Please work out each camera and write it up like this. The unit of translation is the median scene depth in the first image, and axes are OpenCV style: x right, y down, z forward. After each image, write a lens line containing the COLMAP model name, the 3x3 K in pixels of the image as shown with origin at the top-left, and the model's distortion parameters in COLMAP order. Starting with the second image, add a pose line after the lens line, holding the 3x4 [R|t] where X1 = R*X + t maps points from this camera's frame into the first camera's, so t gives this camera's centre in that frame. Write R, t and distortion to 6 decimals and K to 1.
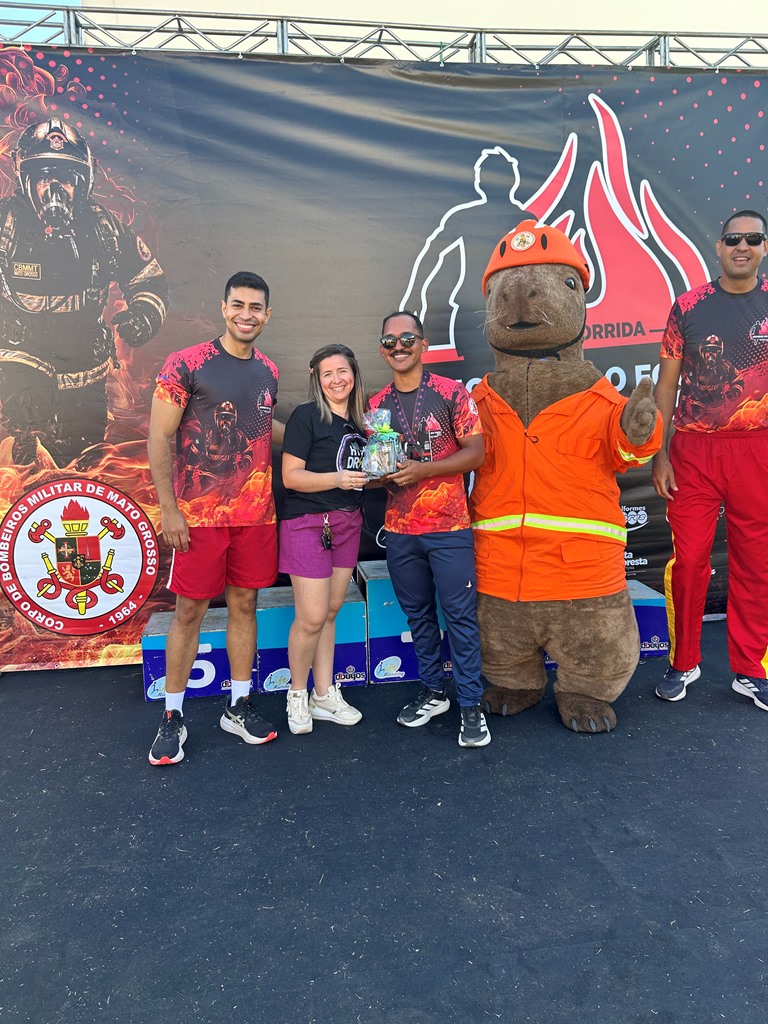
lens RADIAL K [[853.0, 0, 386.8], [0, 853.0, 524.4], [0, 0, 1]] dist [-0.004465, -0.004718]
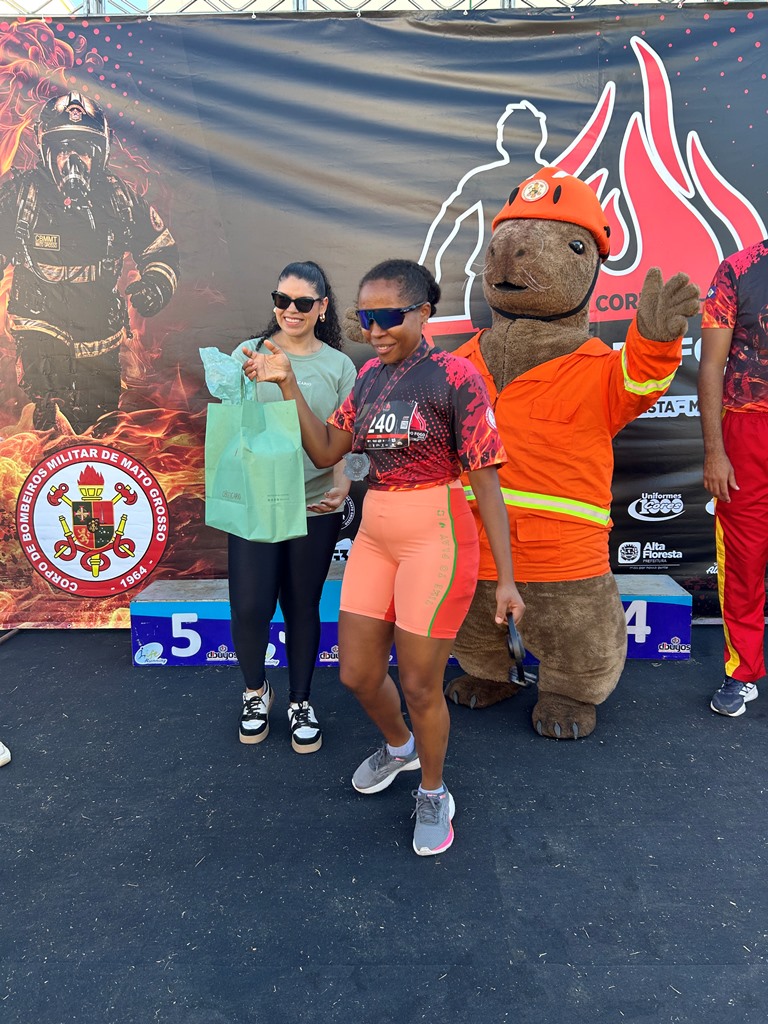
lens RADIAL K [[846.9, 0, 397.8], [0, 846.9, 518.1], [0, 0, 1]] dist [0.037395, -0.052691]
pose [[0.982922, 0.044303, -0.178613, 0.189162], [-0.039985, 0.998816, 0.027704, -0.008880], [0.179629, -0.020089, 0.983529, 0.052883]]
